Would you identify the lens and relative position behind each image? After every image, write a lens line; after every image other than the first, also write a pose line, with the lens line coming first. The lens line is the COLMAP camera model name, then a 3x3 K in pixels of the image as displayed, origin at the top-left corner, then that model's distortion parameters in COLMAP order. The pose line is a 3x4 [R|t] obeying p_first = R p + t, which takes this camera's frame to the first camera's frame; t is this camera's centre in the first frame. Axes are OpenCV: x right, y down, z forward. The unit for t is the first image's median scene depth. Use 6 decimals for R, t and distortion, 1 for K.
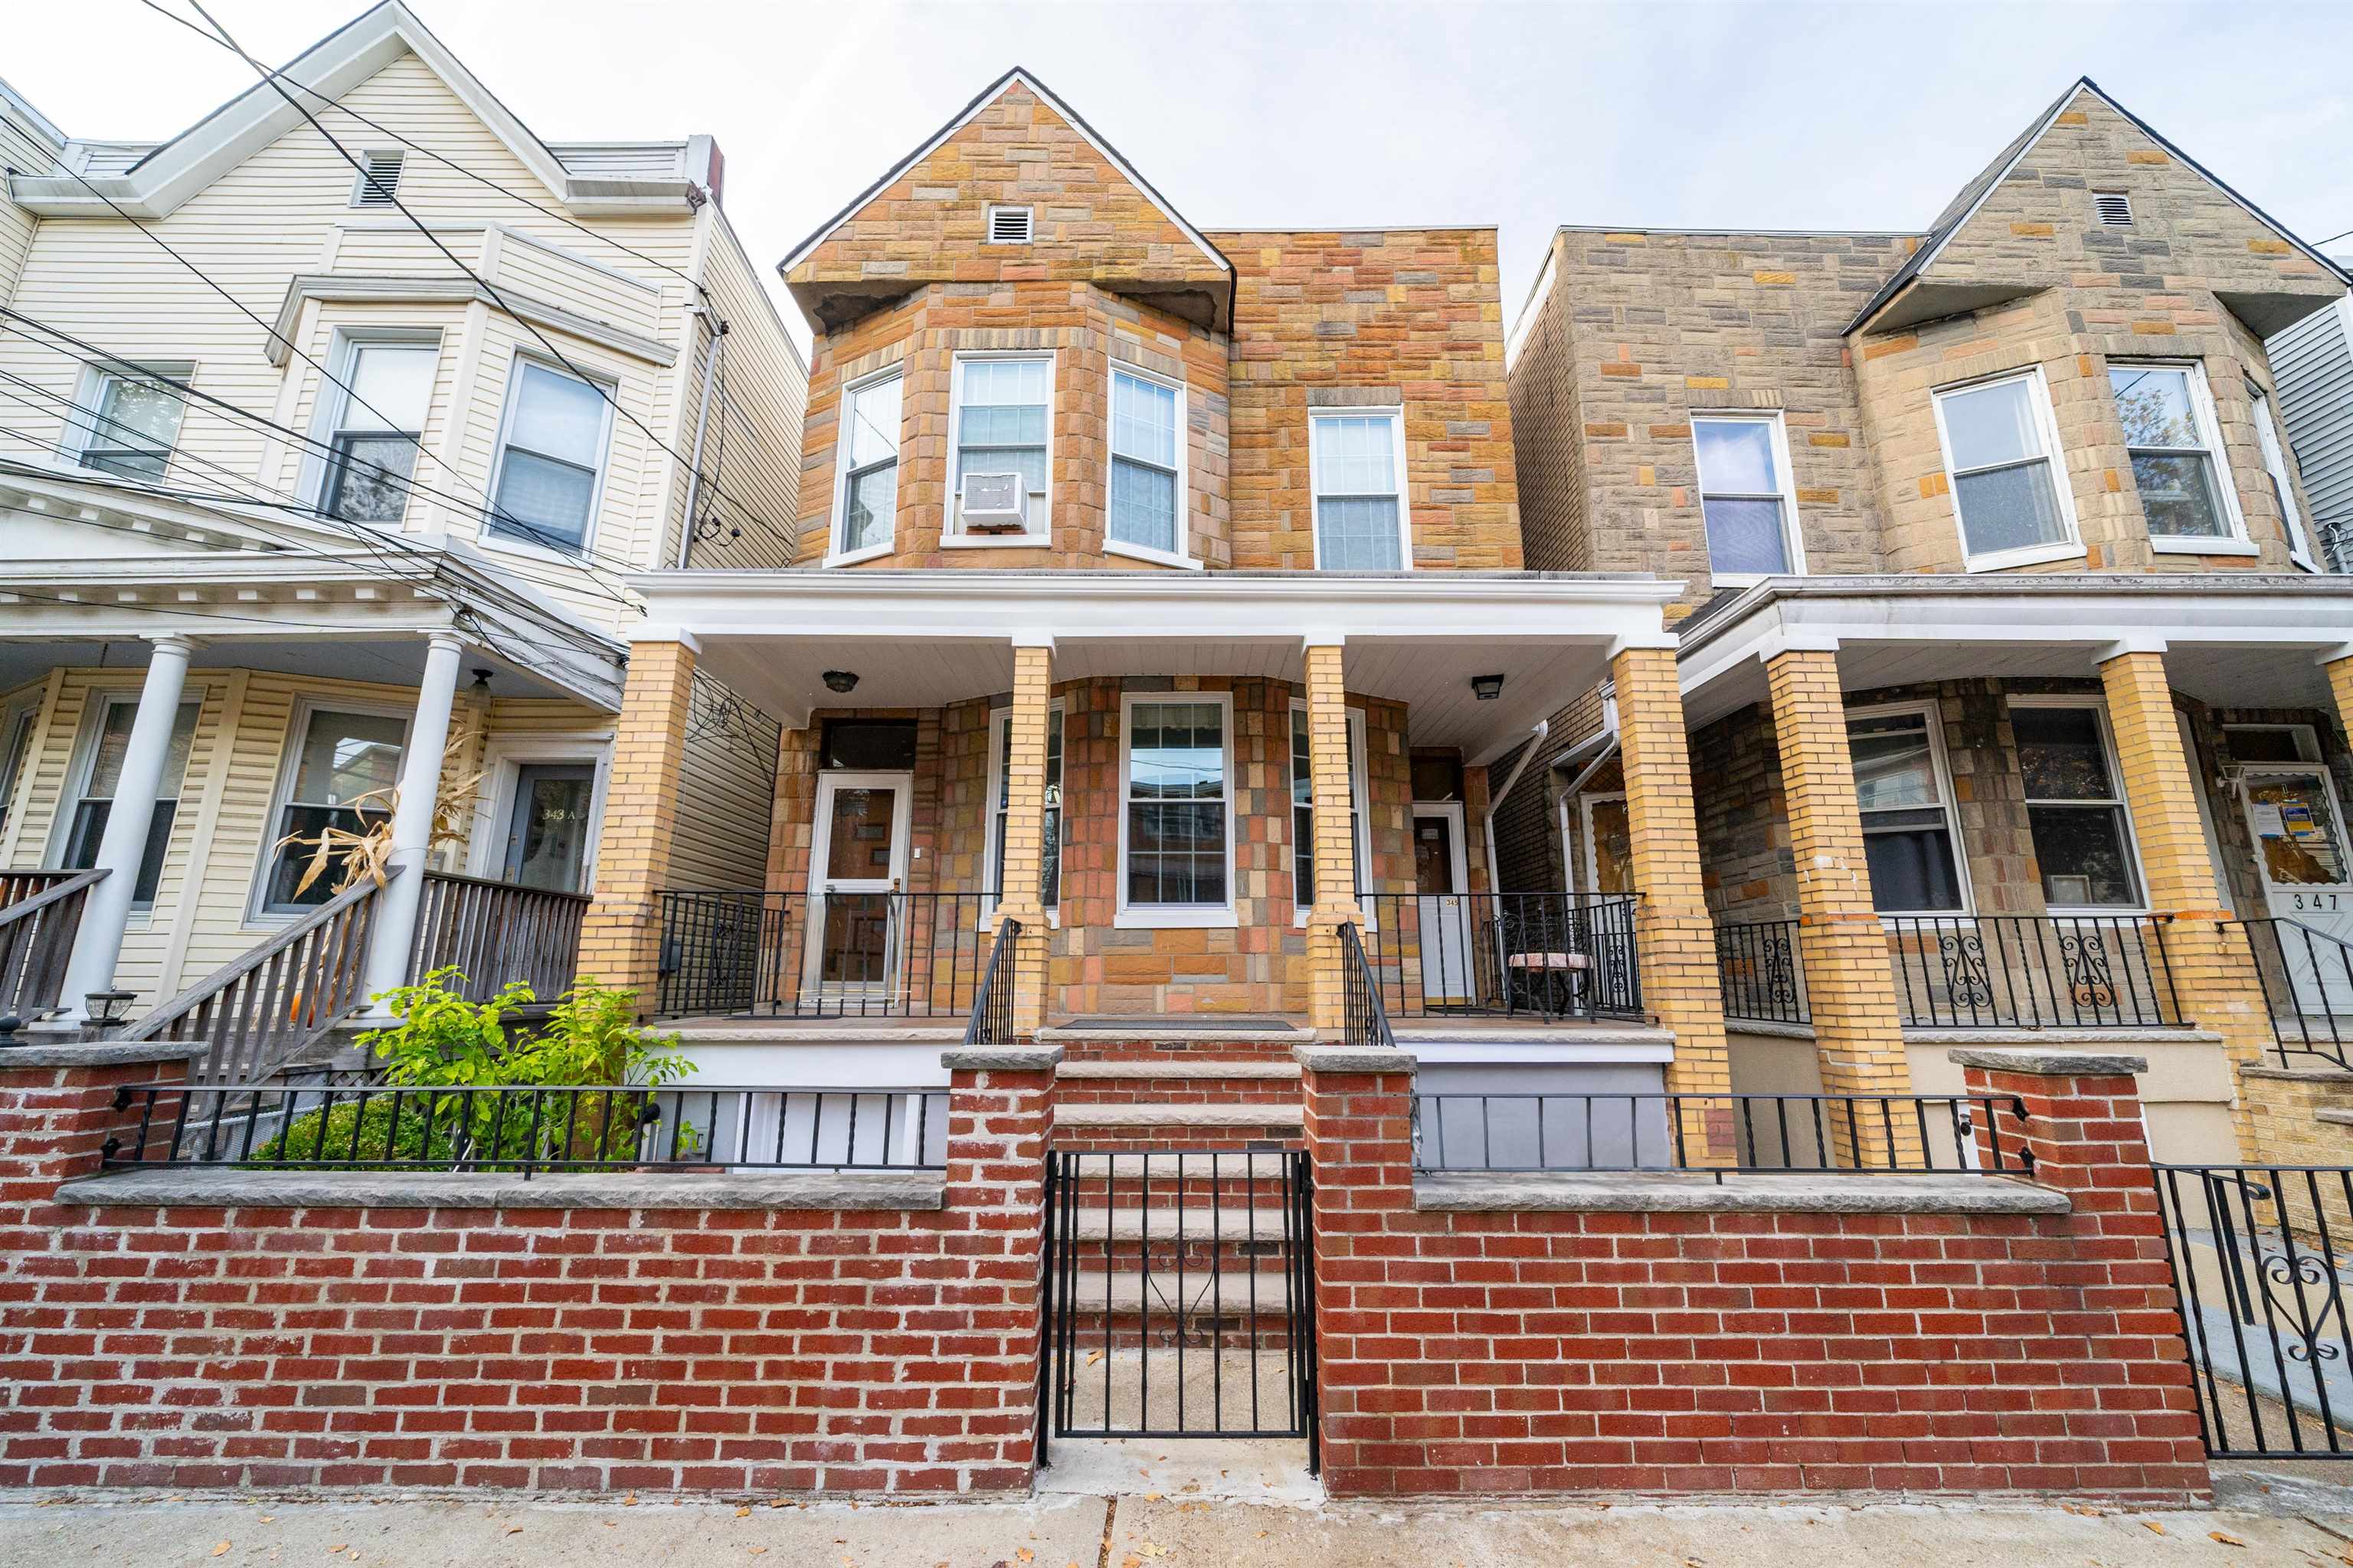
lens RADIAL K [[917.9, 0, 1176.5], [0, 917.9, 784.0], [0, 0, 1]] dist [0.002501, 0.000109]
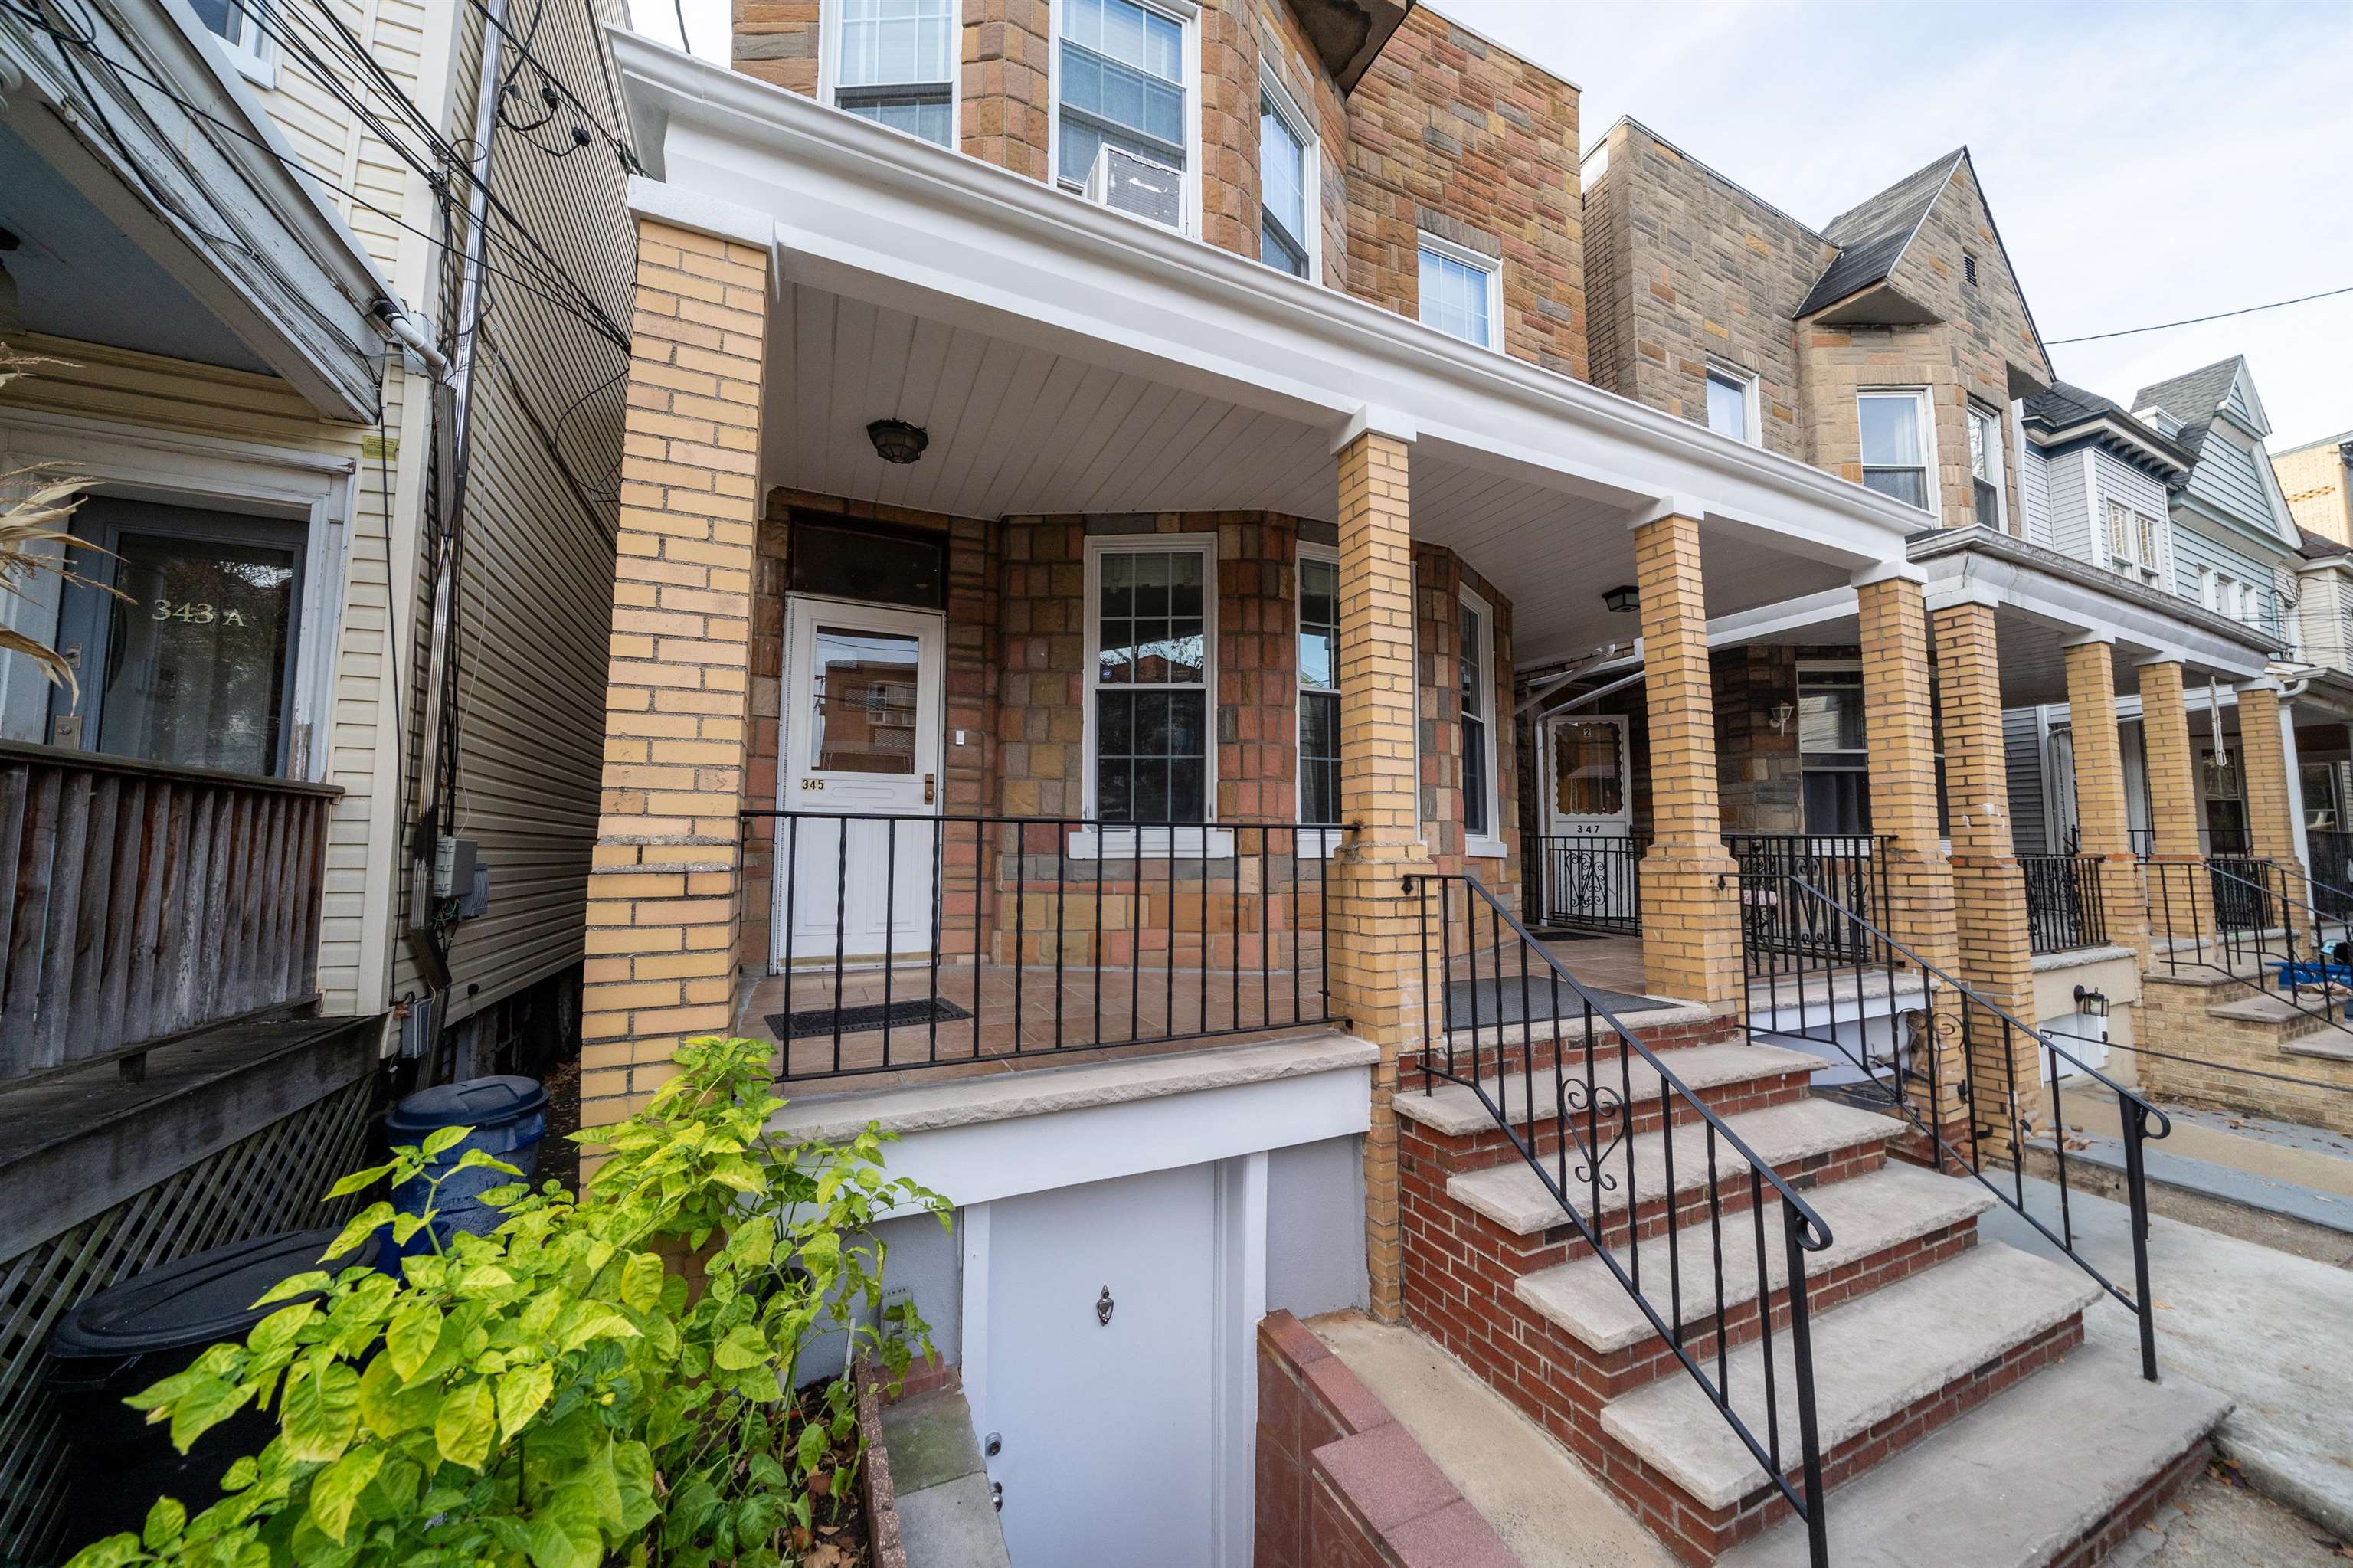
lens RADIAL K [[811.0, 0, 1169.2], [0, 811.0, 787.6], [0, 0, 1]] dist [-0.002606, -0.000130]
pose [[0.905641, 0.034311, 0.422656, -0.388301], [-0.092524, 0.988695, 0.117992, 0.027099], [-0.413829, -0.145964, 0.898577, 0.395717]]
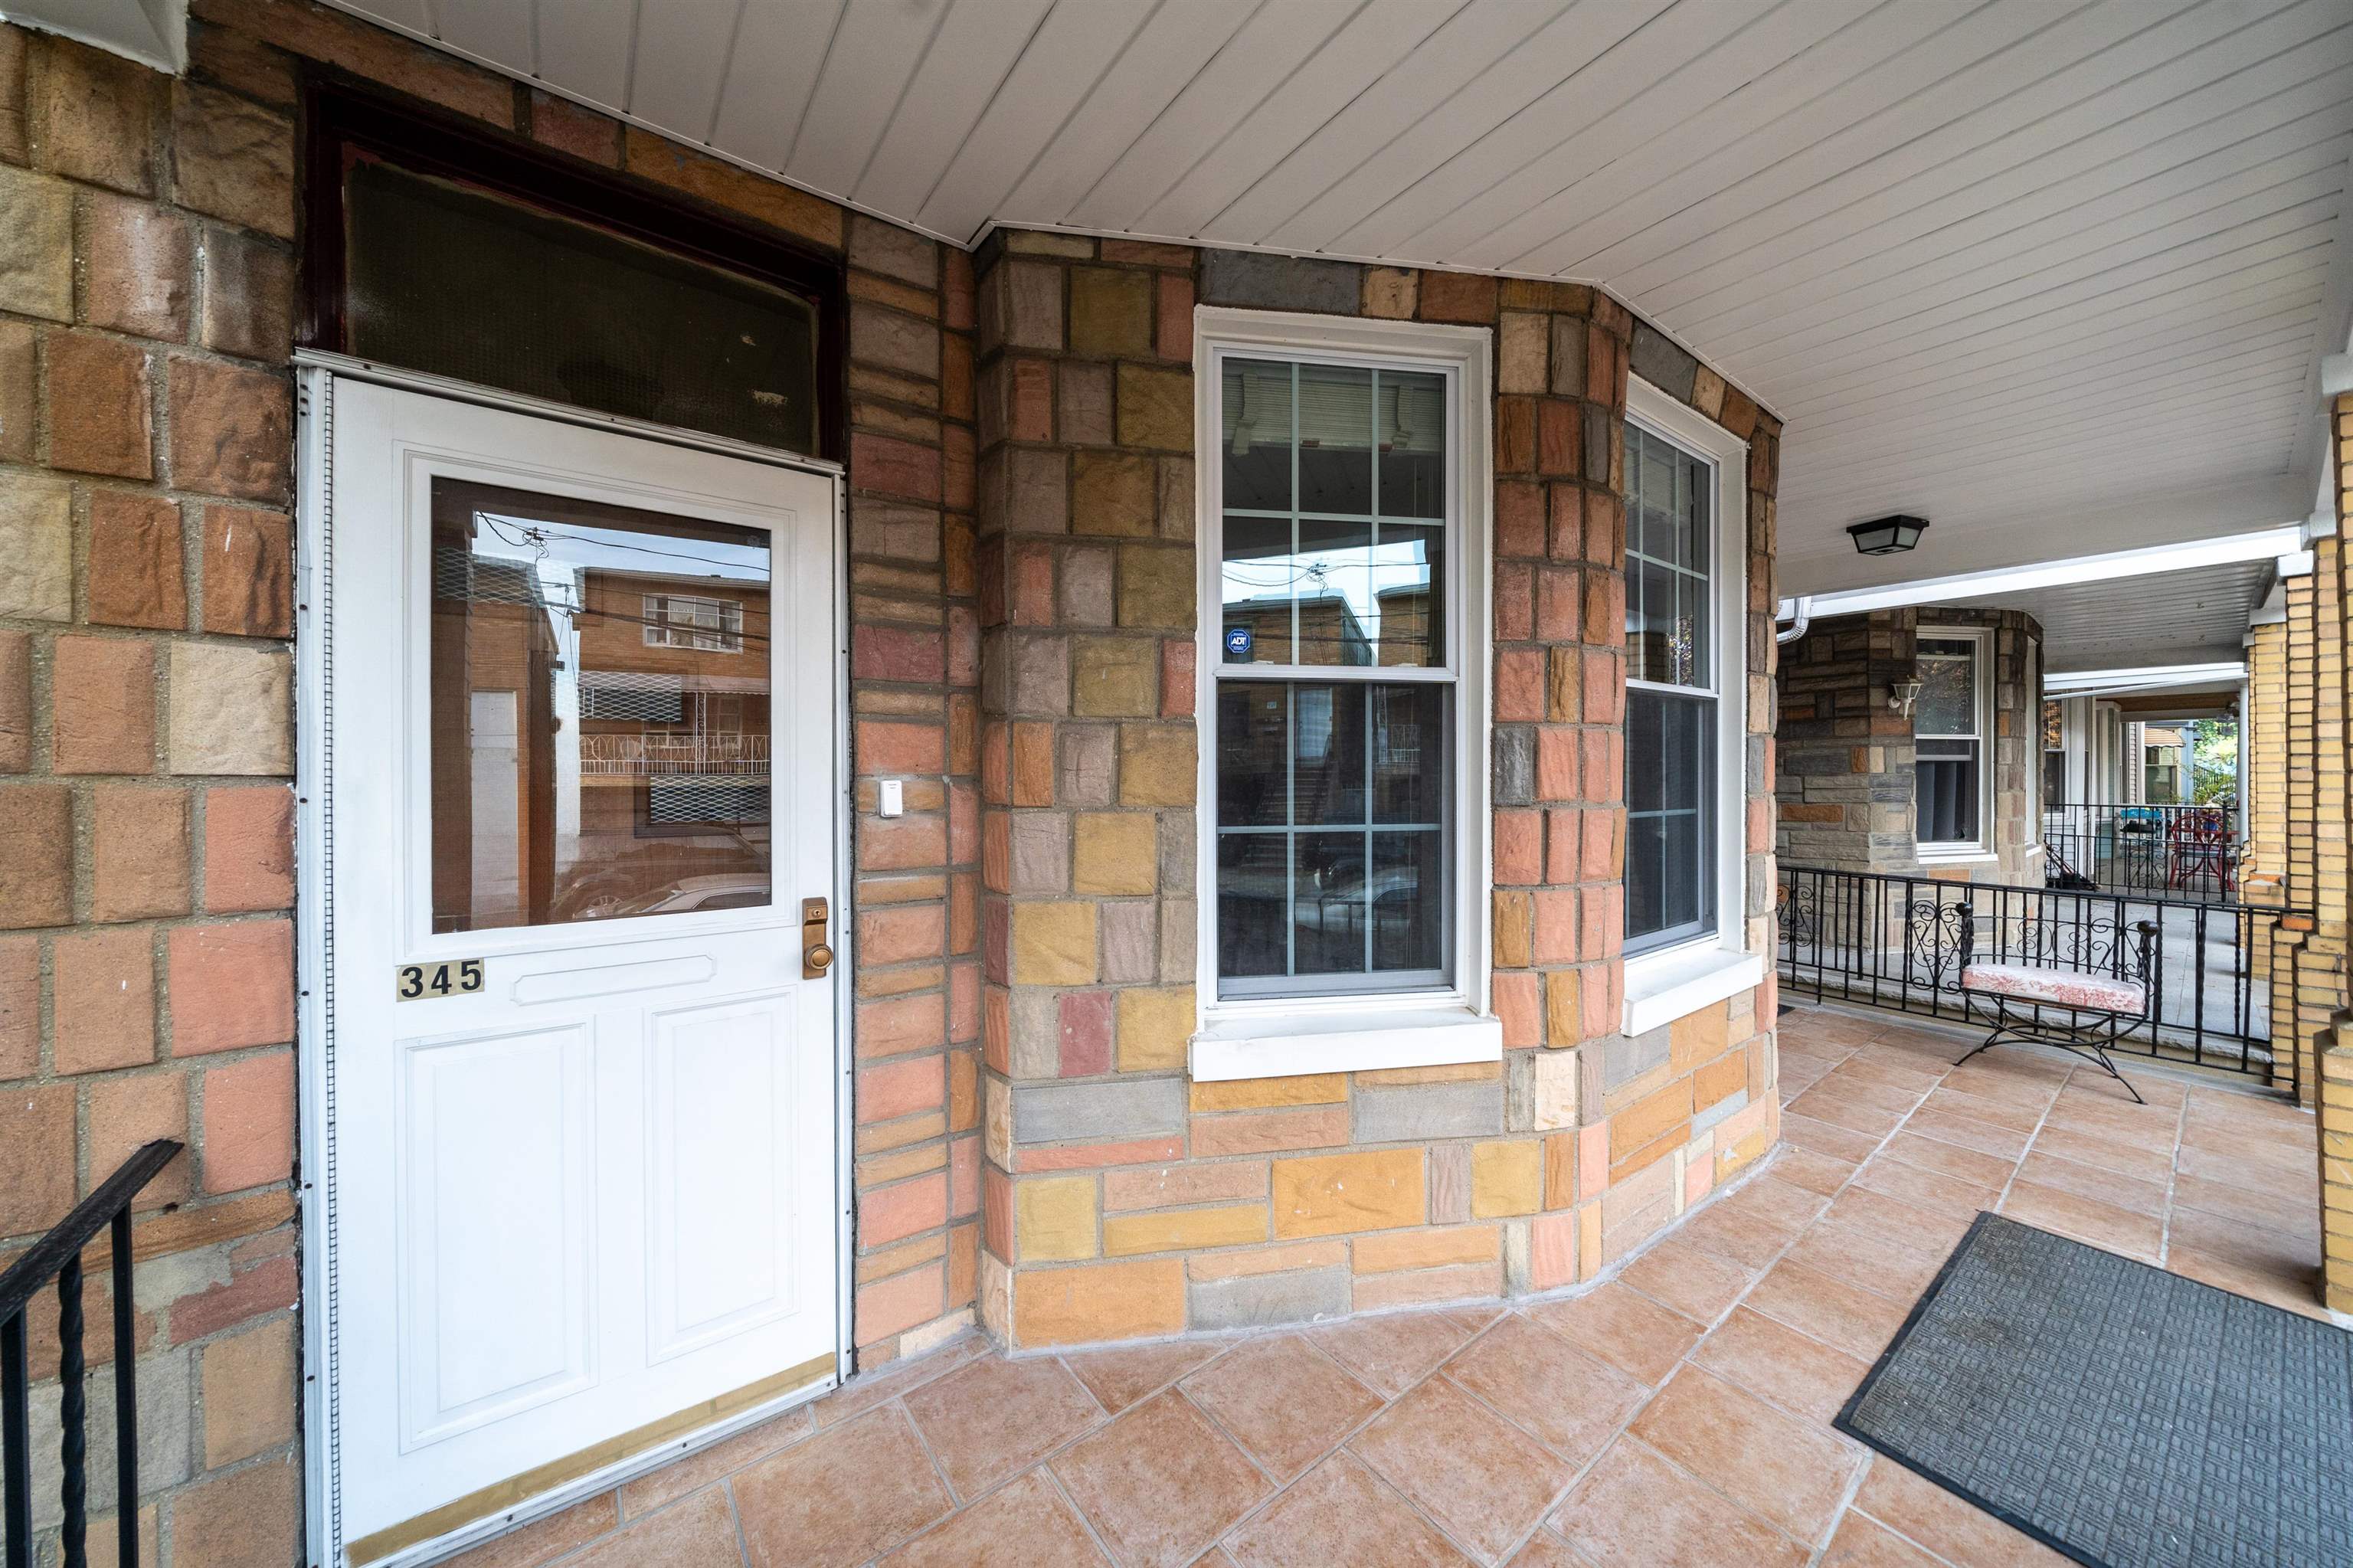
lens RADIAL K [[808.2, 0, 1177.5], [0, 808.2, 776.6], [0, 0, 1]] dist [-0.006041, -0.000036]
pose [[0.790273, -0.009069, 0.612688, -0.355306], [-0.124425, 0.976684, 0.174947, 0.018384], [-0.599990, -0.214490, 0.770718, 0.764522]]
